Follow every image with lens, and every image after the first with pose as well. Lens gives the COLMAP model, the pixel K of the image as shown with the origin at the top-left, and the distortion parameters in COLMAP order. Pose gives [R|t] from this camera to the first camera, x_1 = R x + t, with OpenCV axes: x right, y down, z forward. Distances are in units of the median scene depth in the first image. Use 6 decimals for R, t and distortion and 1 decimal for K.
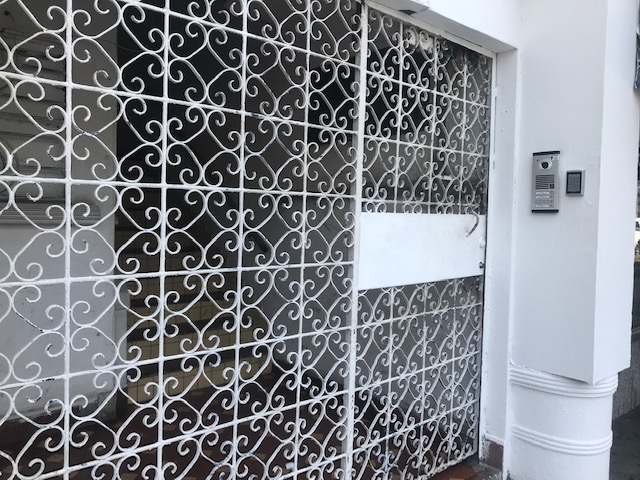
lens RADIAL K [[521.2, 0, 320.0], [0, 521.2, 240.0], [0, 0, 1]] dist [0.050370, -0.009901]
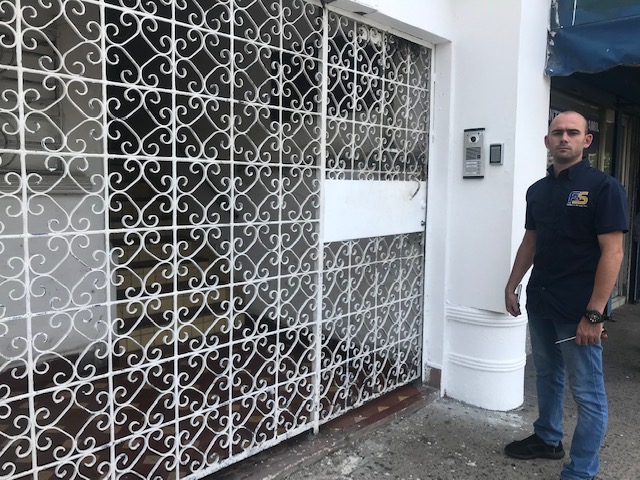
lens RADIAL K [[521.2, 0, 320.0], [0, 521.2, 240.0], [0, 0, 1]] dist [0.050370, -0.009901]
pose [[0.996506, -0.019114, 0.081308, -0.038236], [0.014662, 0.998379, 0.054998, 0.023205], [-0.082228, -0.053614, 0.995170, -0.252646]]
